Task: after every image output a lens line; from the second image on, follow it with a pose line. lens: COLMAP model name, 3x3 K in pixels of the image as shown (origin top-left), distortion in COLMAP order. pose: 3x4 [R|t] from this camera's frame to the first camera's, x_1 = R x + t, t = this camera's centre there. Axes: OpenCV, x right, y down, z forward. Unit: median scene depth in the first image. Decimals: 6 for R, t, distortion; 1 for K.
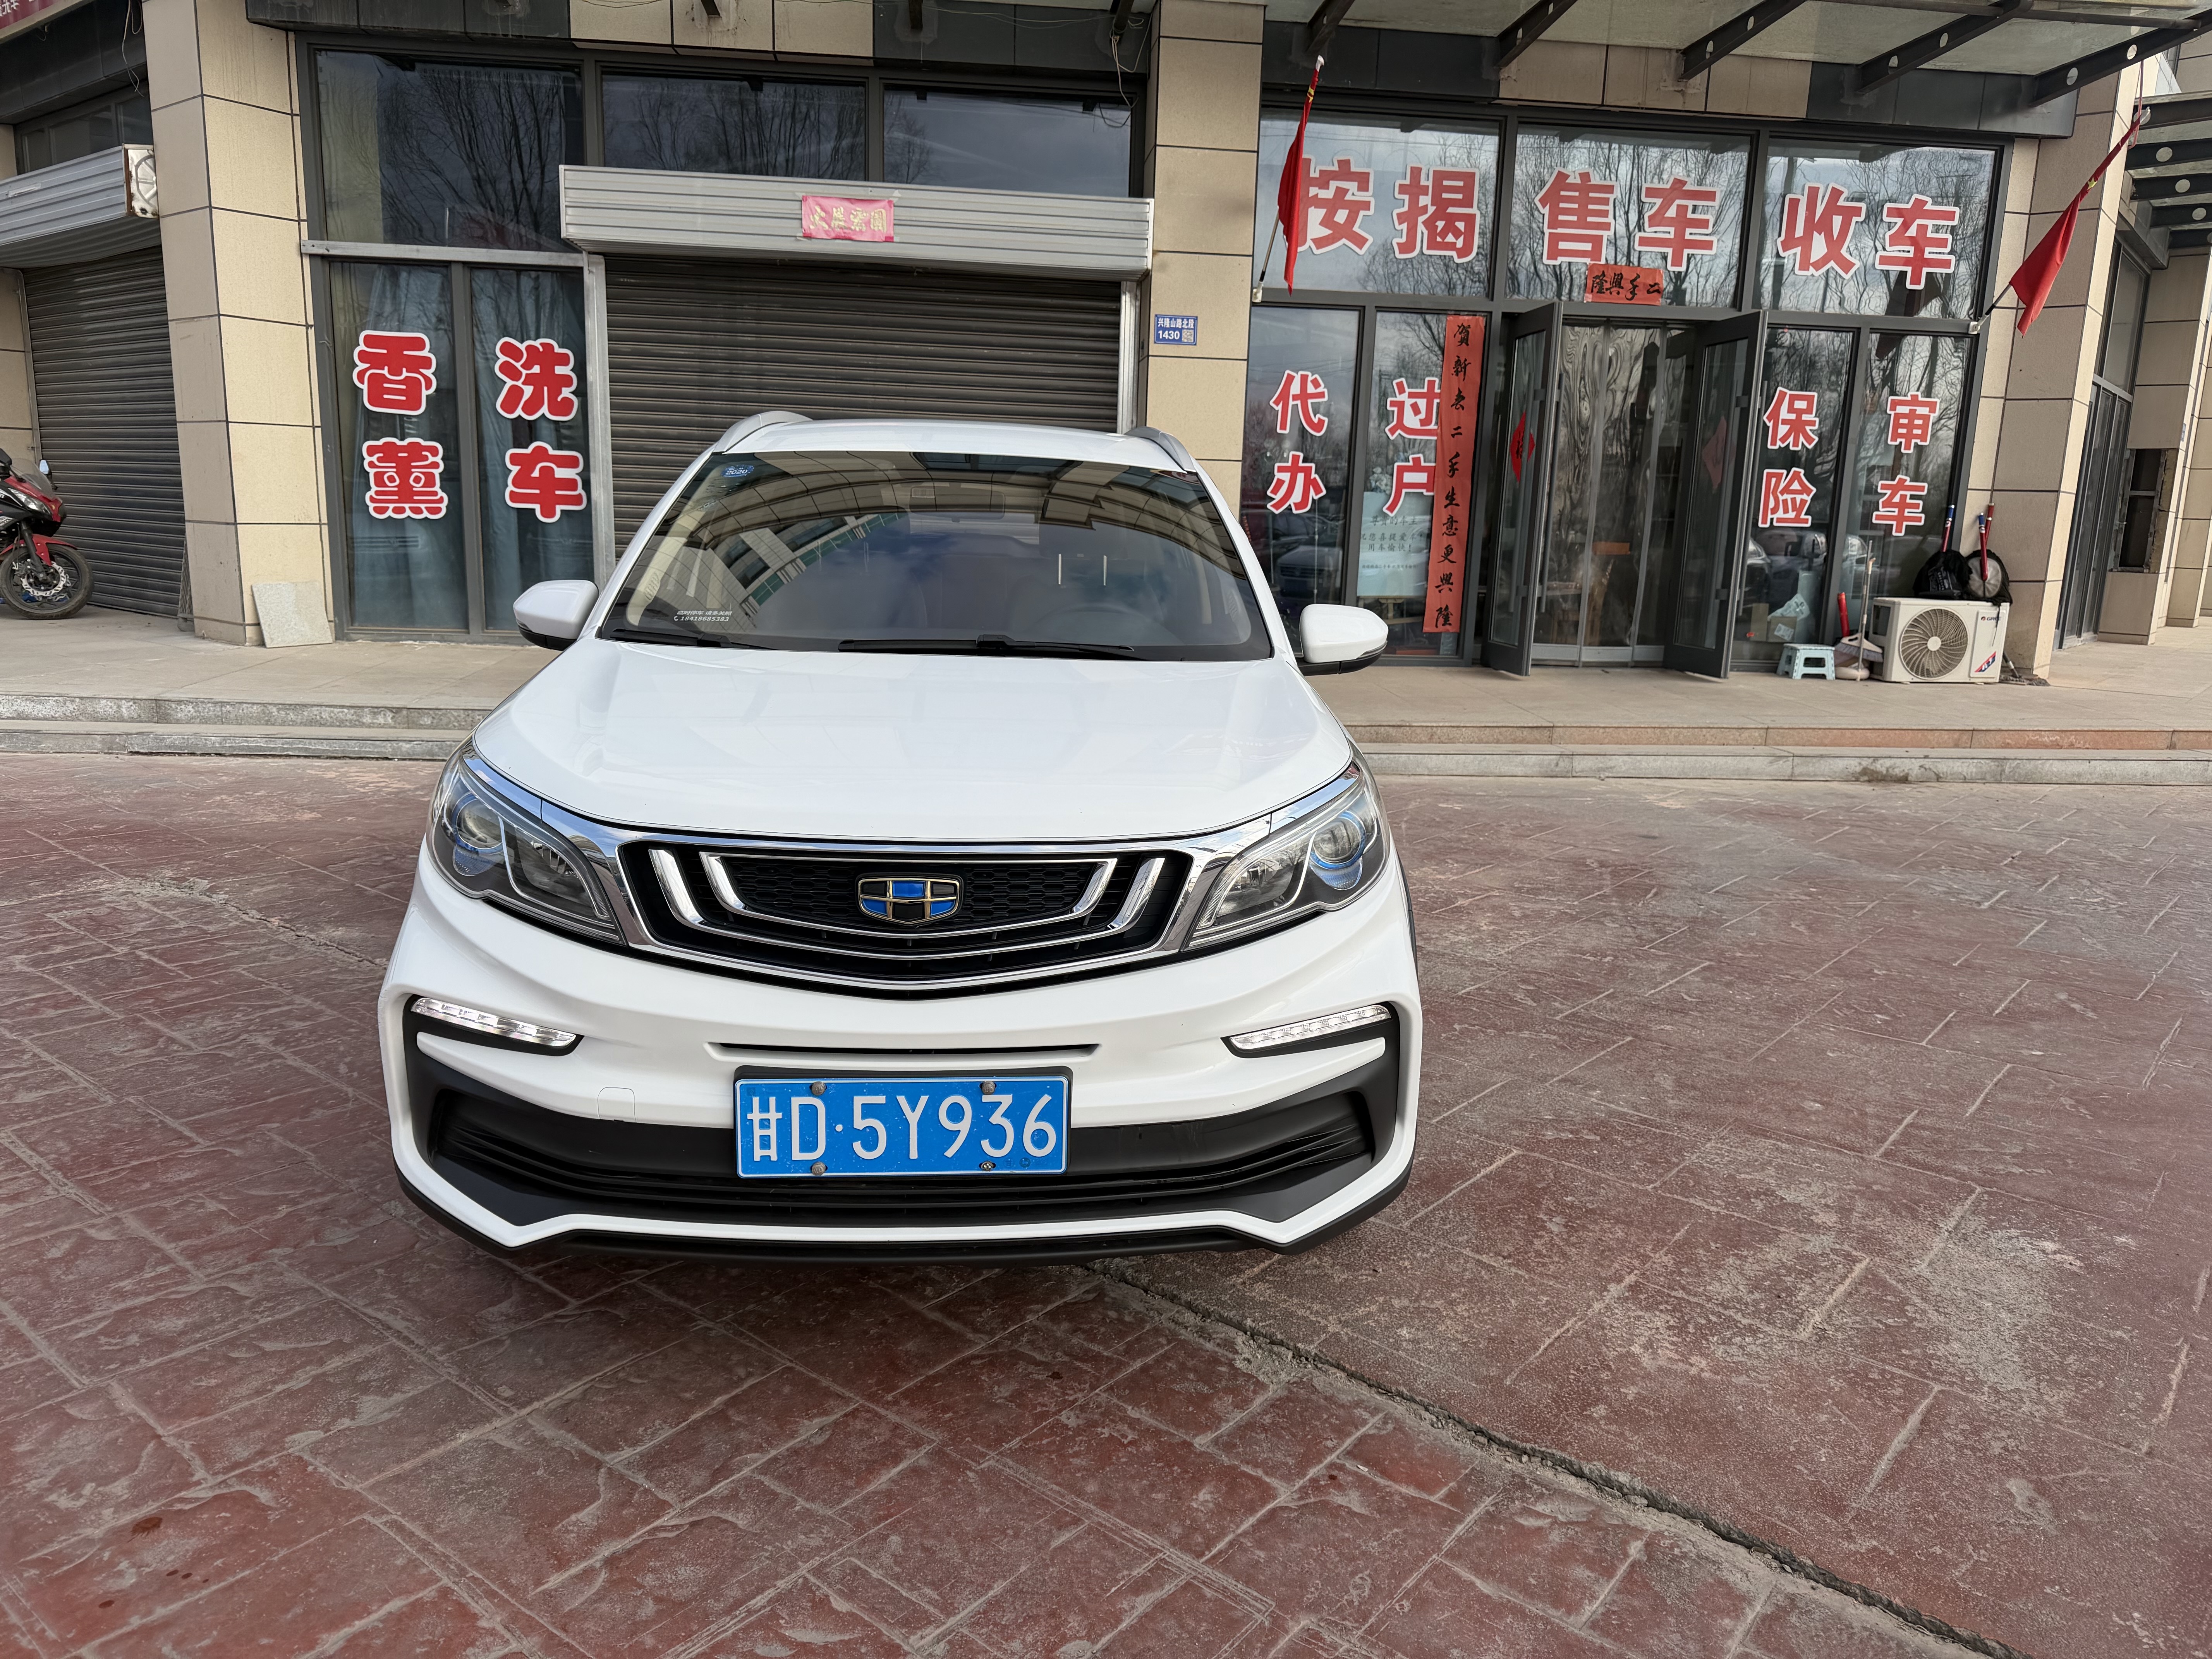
lens RADIAL K [[1556.0, 0, 1117.8], [0, 1556.0, 821.0], [0, 0, 1]] dist [0.025330, -0.035606]
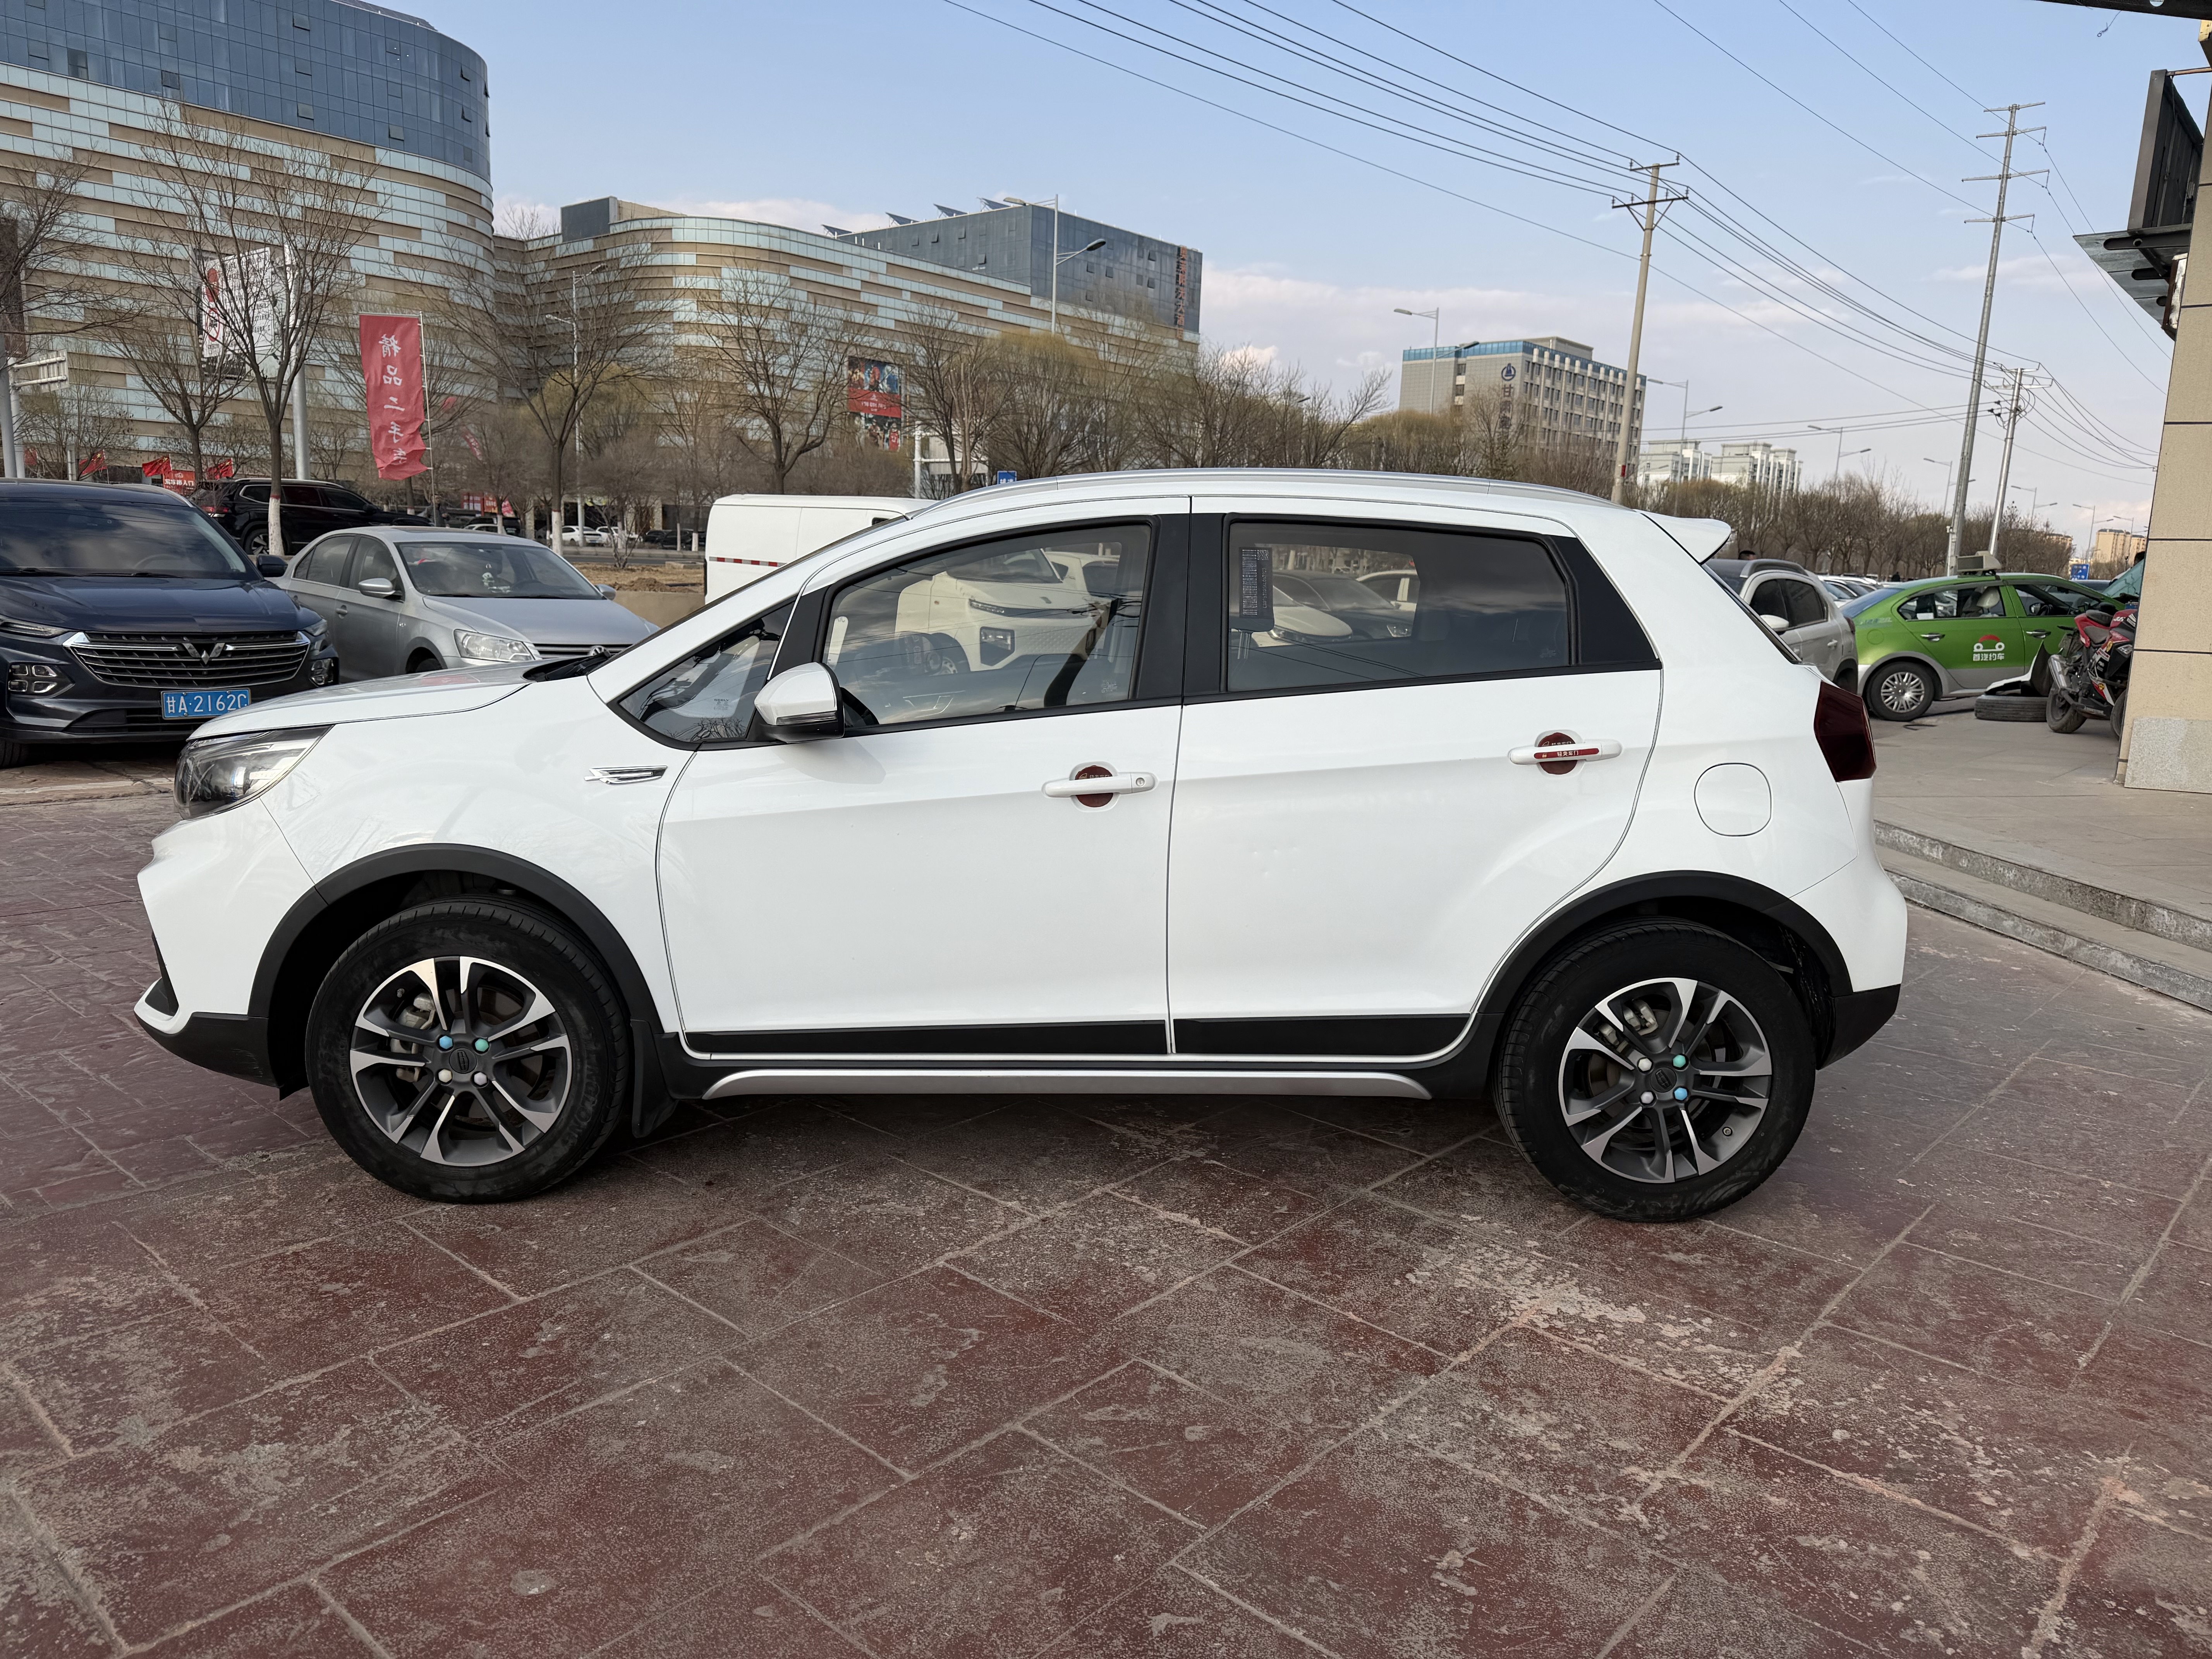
lens RADIAL K [[1556.0, 0, 1100.5], [0, 1556.0, 841.0], [0, 0, 1]] dist [0.025330, -0.035606]
pose [[-0.032193, 0.139376, -0.989716, 0.368595], [-0.227357, 0.963248, 0.143044, -0.076709], [0.973279, 0.229624, 0.000678, 0.439737]]
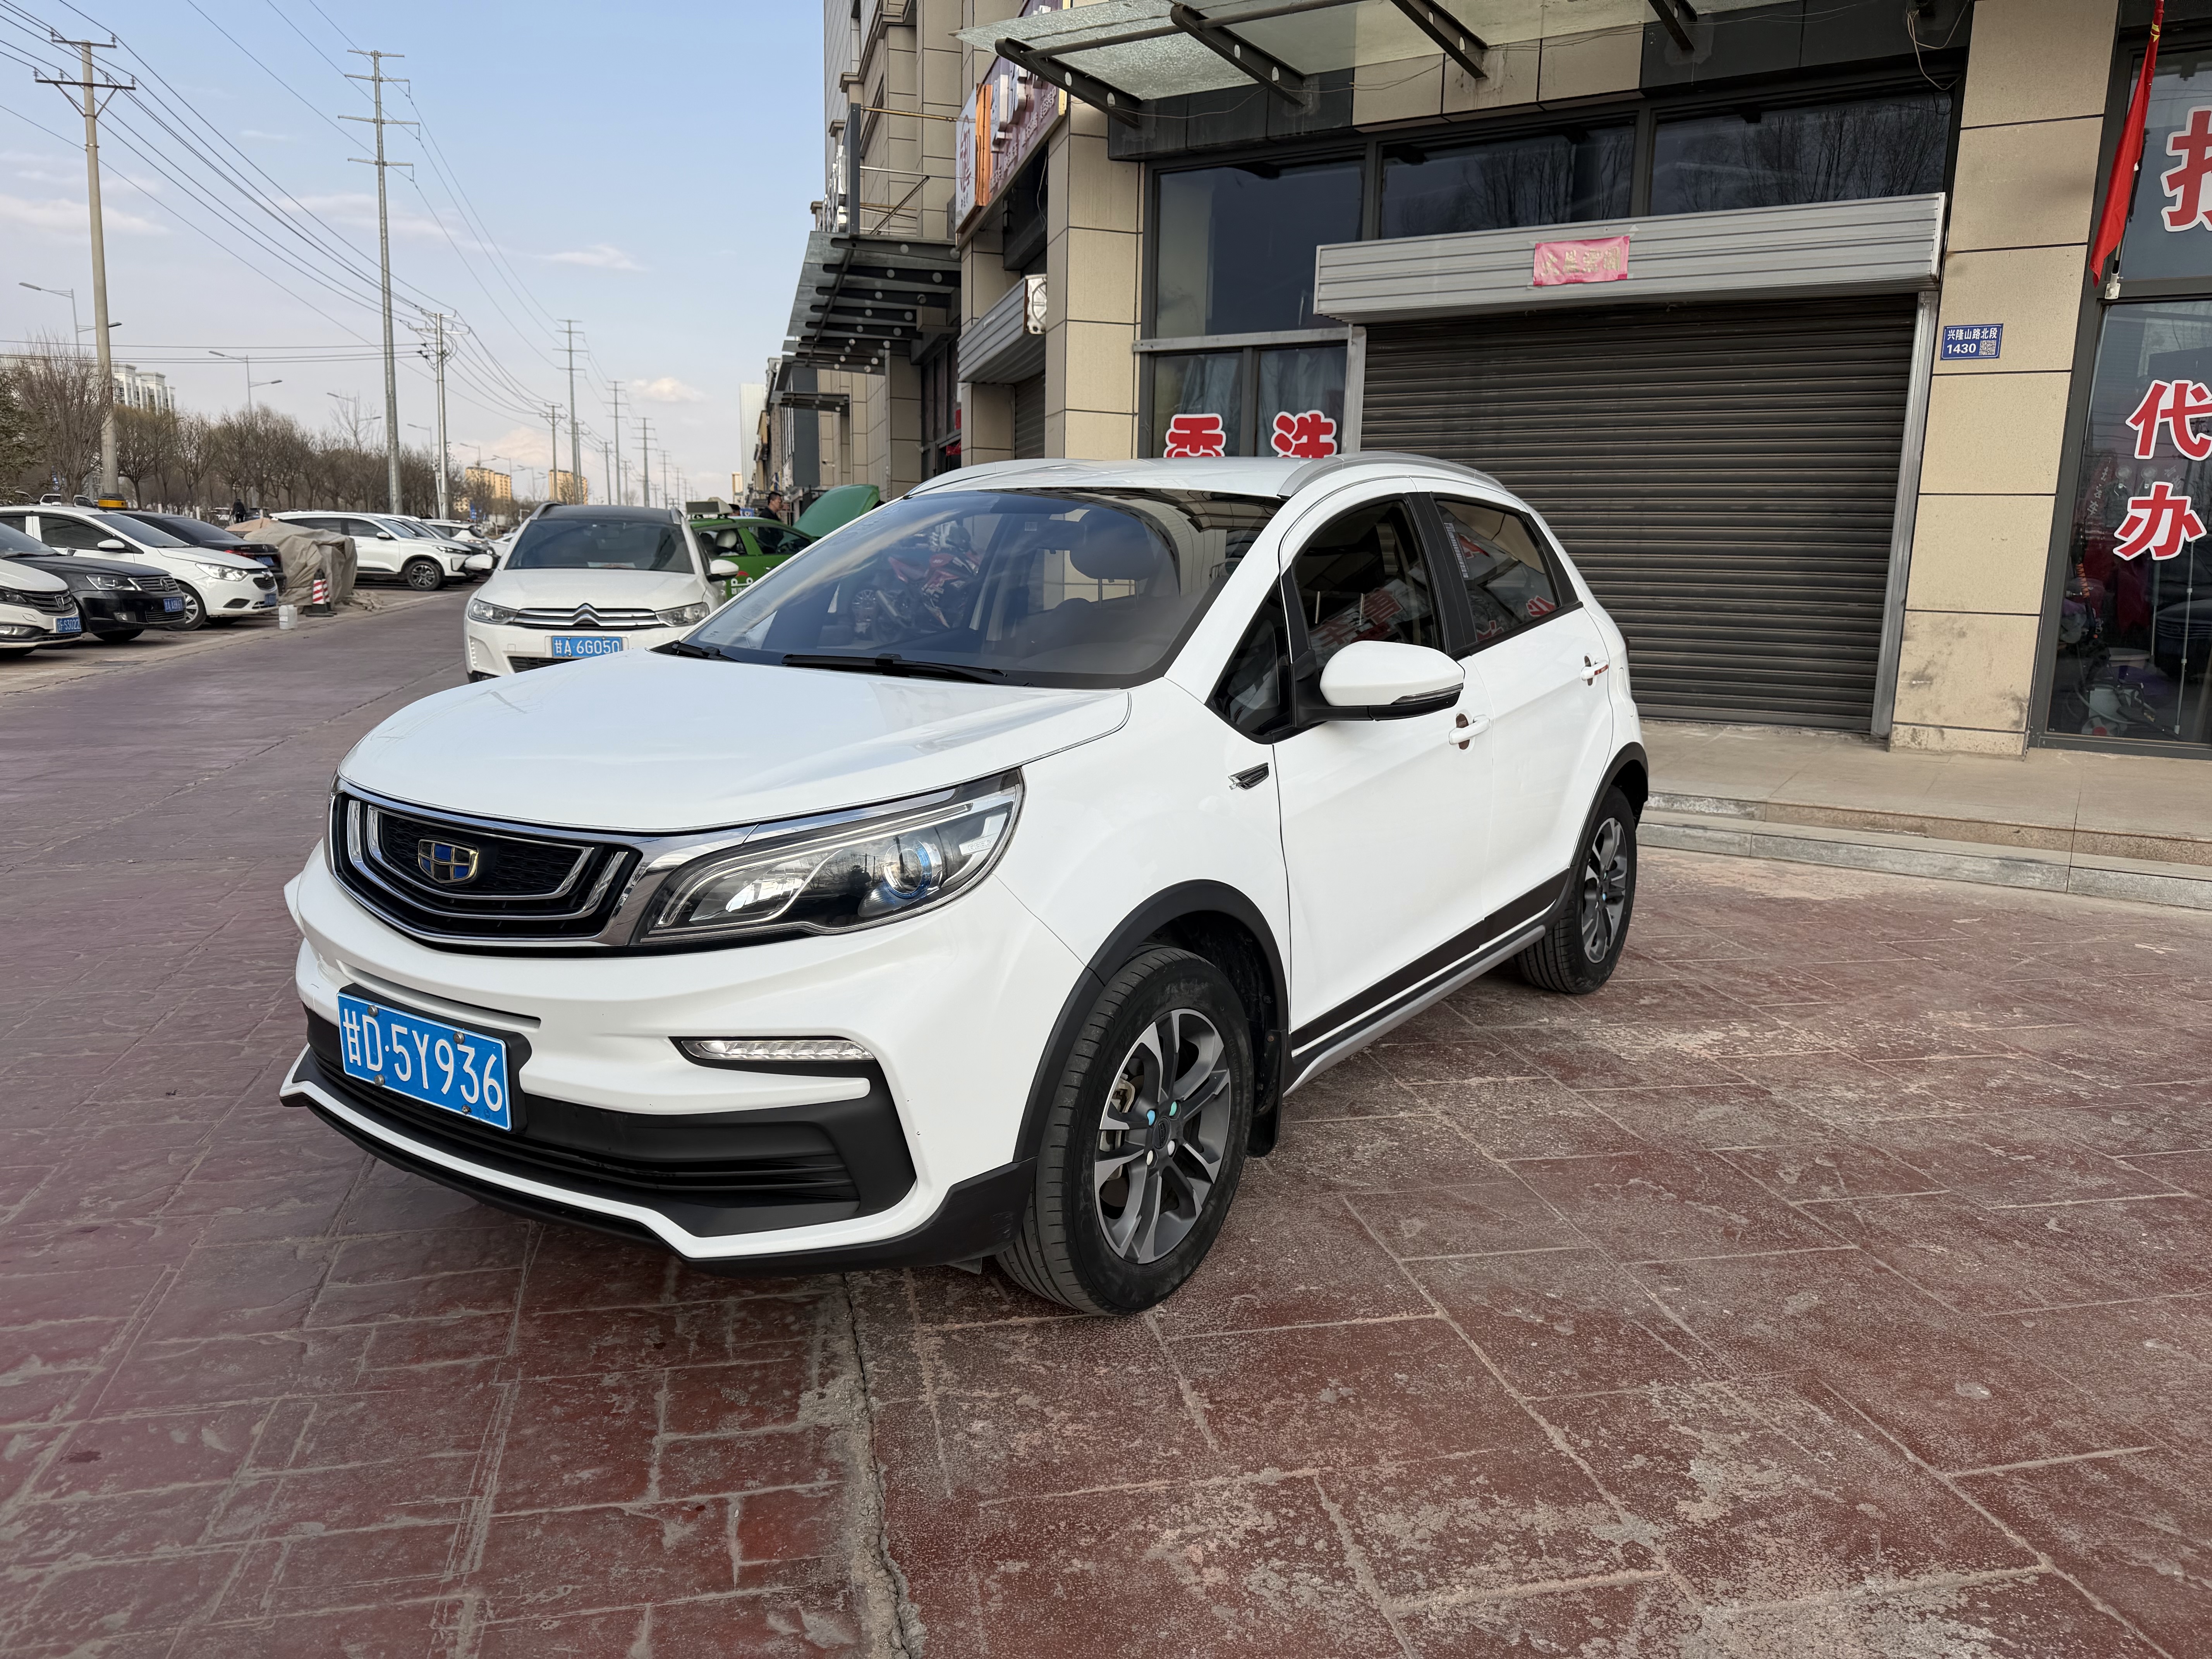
lens RADIAL K [[1556.0, 0, 1113.2], [0, 1556.0, 837.3], [0, 0, 1]] dist [0.025330, -0.035606]
pose [[0.791126, 0.097787, -0.603786, 0.207458], [-0.117041, 0.993099, 0.007482, -0.007519], [0.600351, 0.064749, 0.797111, 0.082462]]
